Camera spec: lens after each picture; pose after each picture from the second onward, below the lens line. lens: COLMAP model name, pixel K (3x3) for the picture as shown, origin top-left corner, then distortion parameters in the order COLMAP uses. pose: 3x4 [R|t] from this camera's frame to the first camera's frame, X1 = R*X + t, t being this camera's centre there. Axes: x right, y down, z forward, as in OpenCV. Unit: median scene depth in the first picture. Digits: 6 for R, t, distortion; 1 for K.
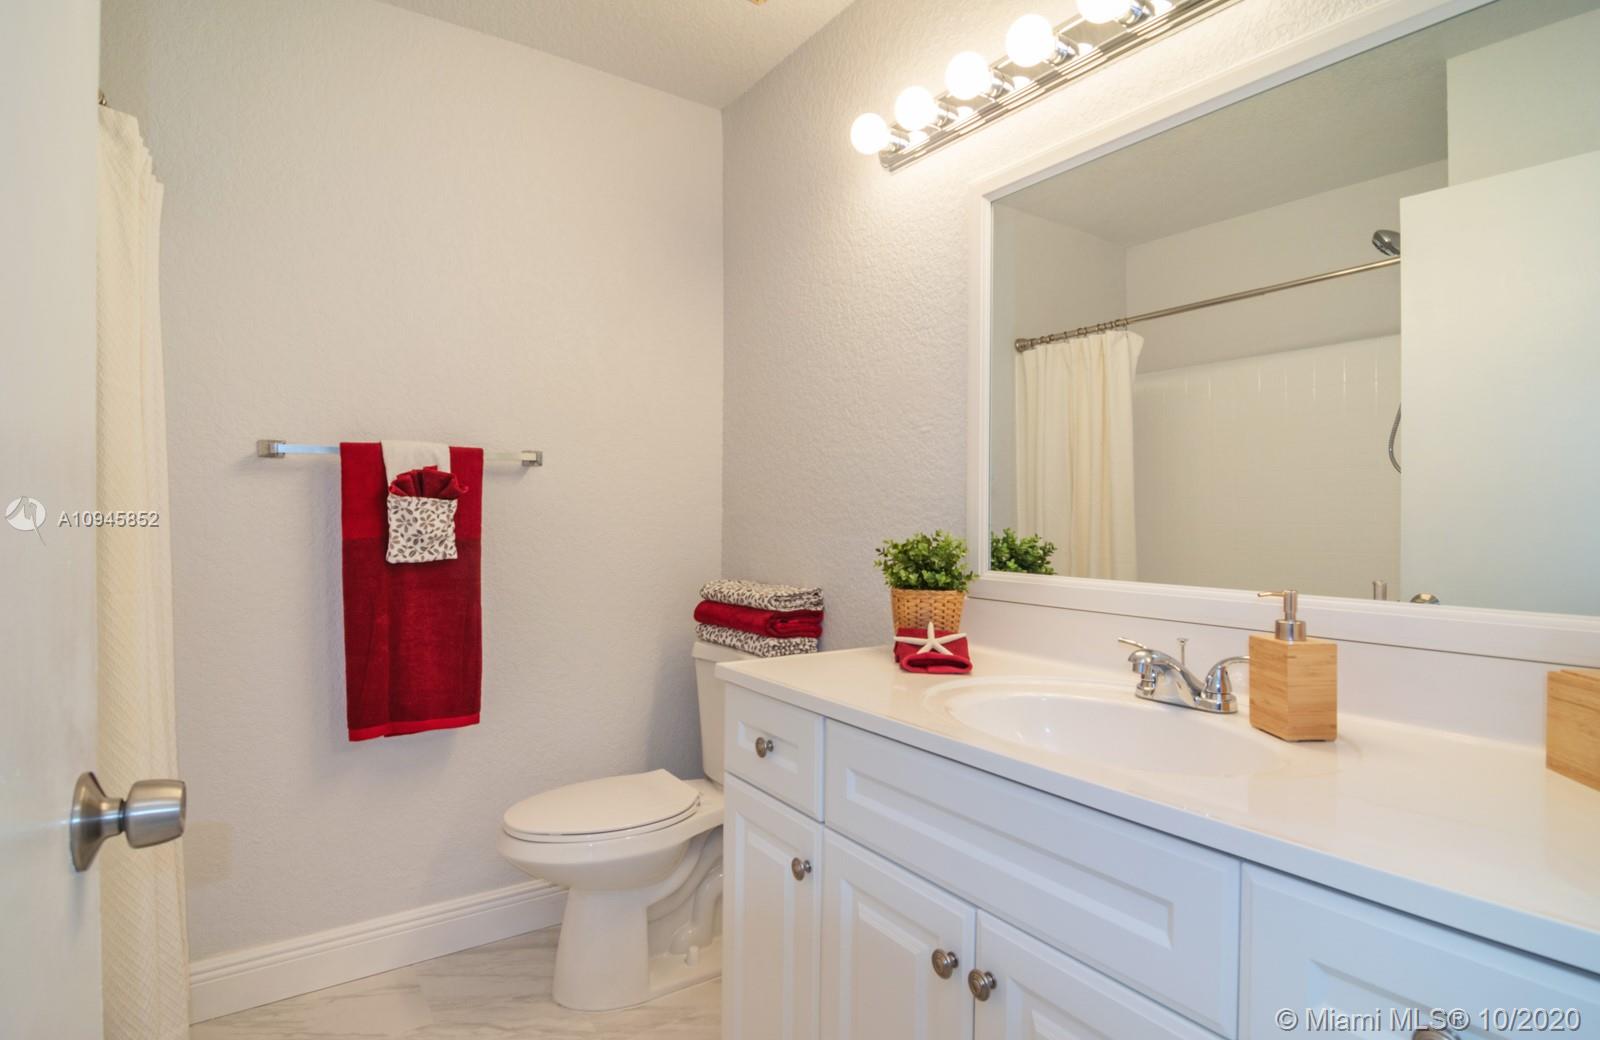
lens RADIAL K [[833.2, 0, 800.0], [0, 833.2, 520.0], [0, 0, 1]] dist [-0.002095, -0.000498]
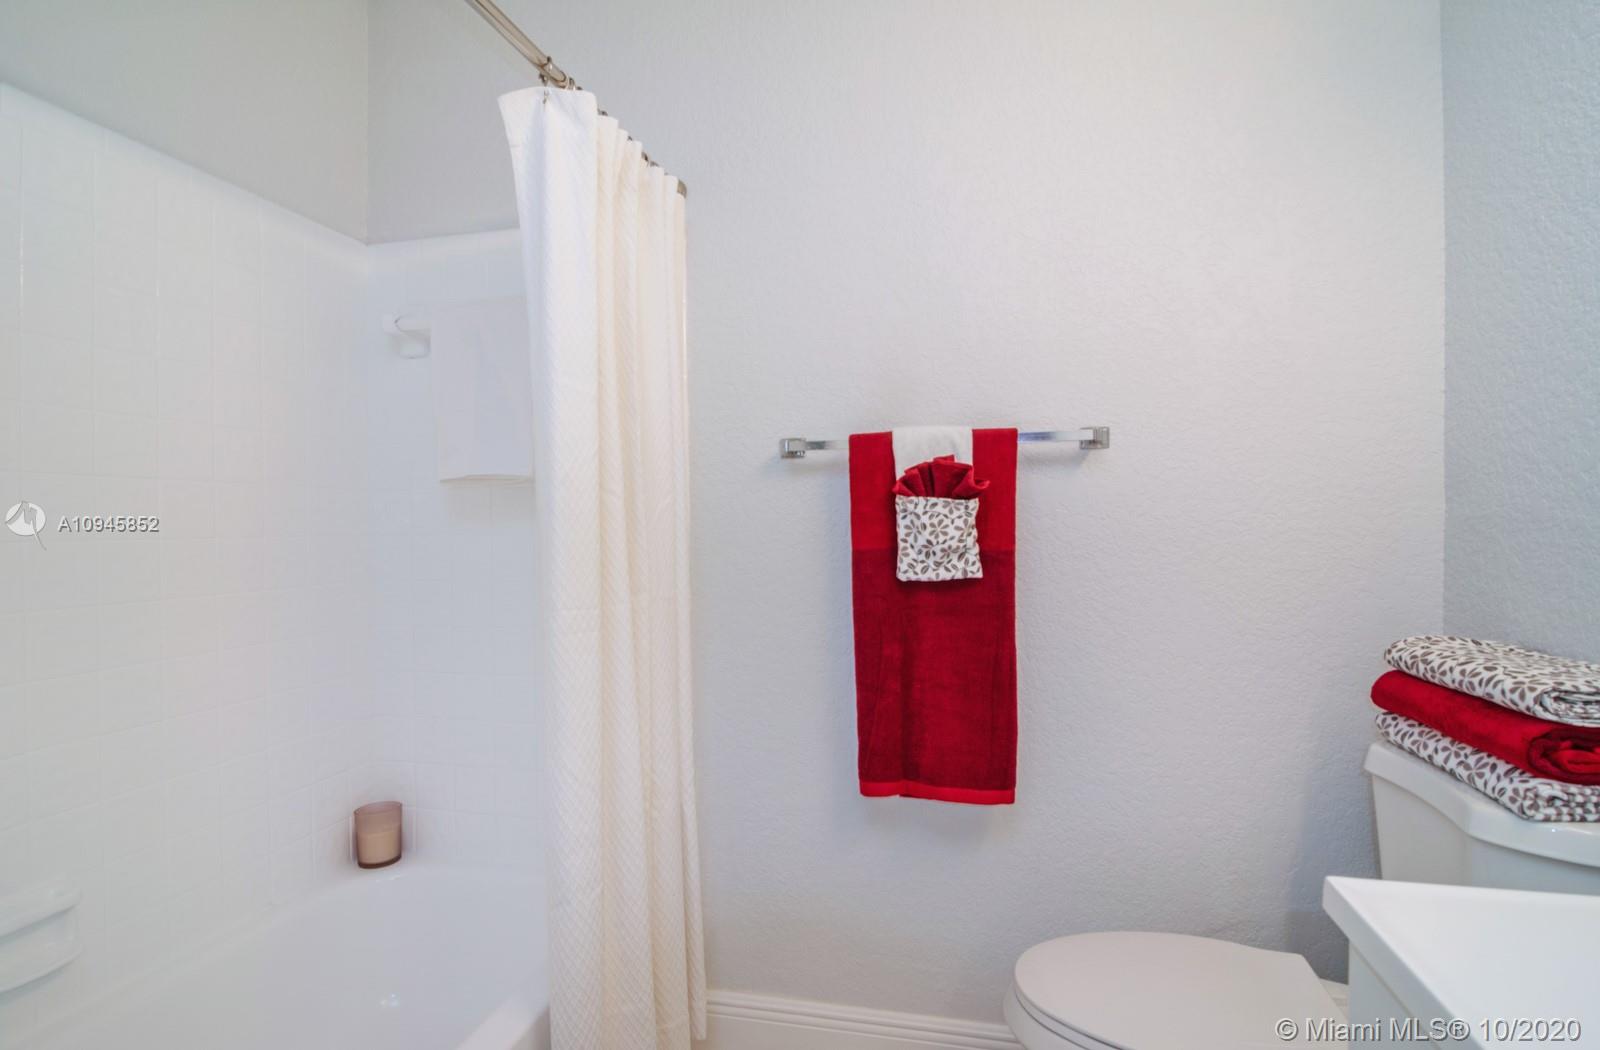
lens RADIAL K [[813.1, 0, 800.0], [0, 813.1, 525.0], [0, 0, 1]] dist [0.000750, -0.012617]
pose [[0.683020, -0.003720, -0.730390, 0.010058], [0.005543, 0.999985, 0.000091, -0.002207], [0.730378, -0.004111, 0.683031, 0.392747]]
